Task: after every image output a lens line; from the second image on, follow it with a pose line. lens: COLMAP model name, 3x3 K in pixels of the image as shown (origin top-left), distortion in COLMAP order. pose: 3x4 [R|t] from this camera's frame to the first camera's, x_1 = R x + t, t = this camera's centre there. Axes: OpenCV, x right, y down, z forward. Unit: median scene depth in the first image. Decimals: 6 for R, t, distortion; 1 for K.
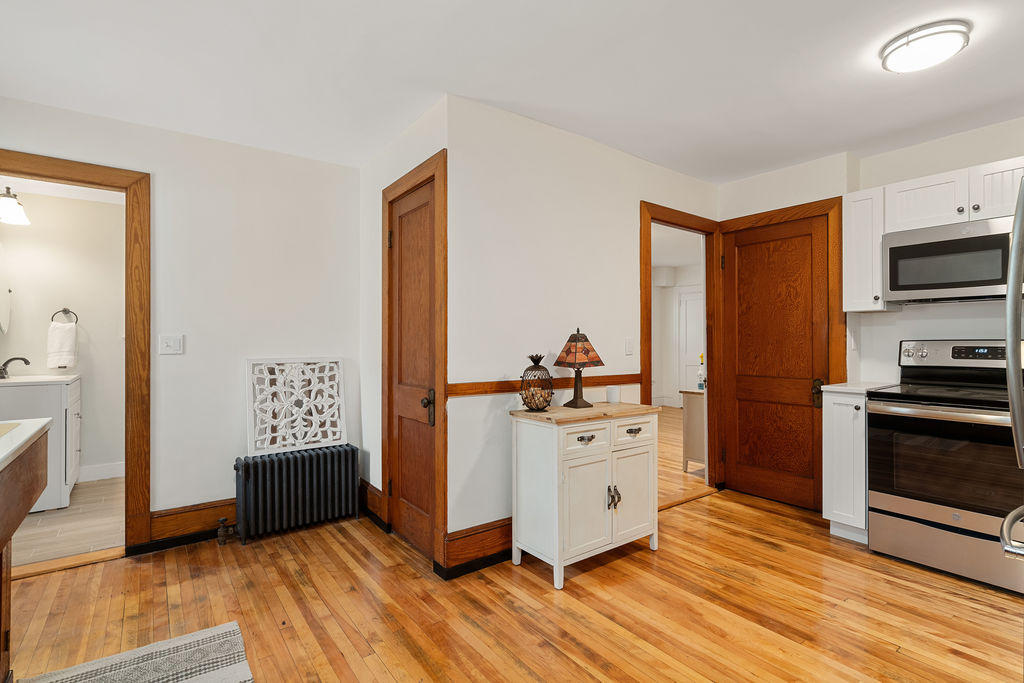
lens RADIAL K [[483.1, 0, 510.5], [0, 483.1, 343.1], [0, 0, 1]] dist [0.001611, 0.000143]
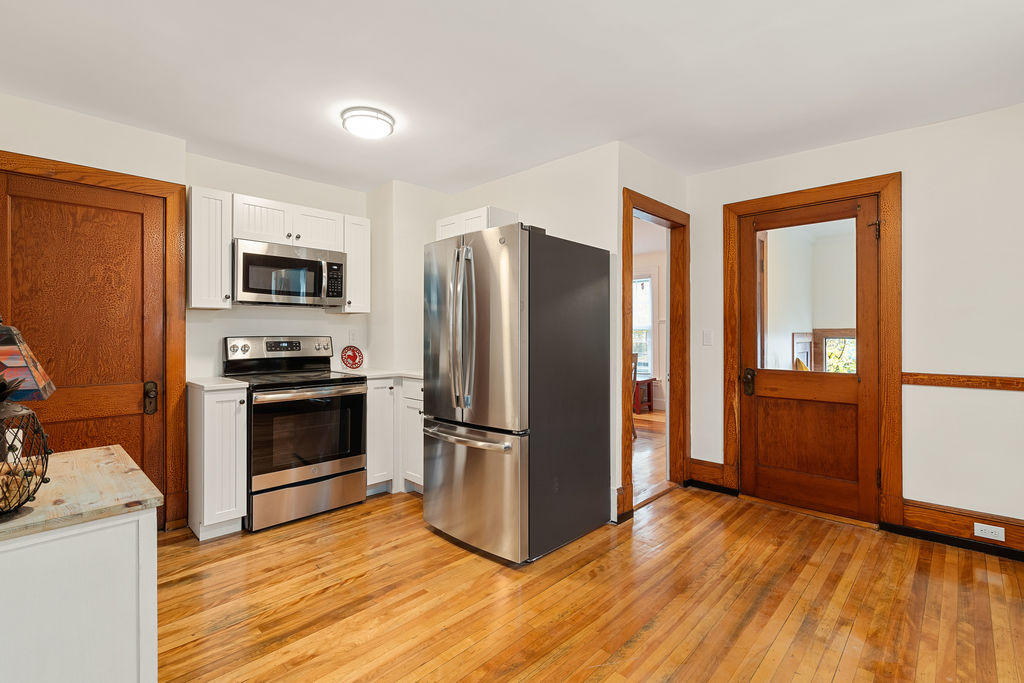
lens RADIAL K [[469.0, 0, 510.7], [0, 469.0, 333.1], [0, 0, 1]] dist [-0.003616, -0.000373]
pose [[-0.165898, 0.003080, 0.986138, -0.371130], [0.006592, 0.999976, -0.002014, -0.008551], [-0.986121, 0.006166, -0.165915, 0.589907]]
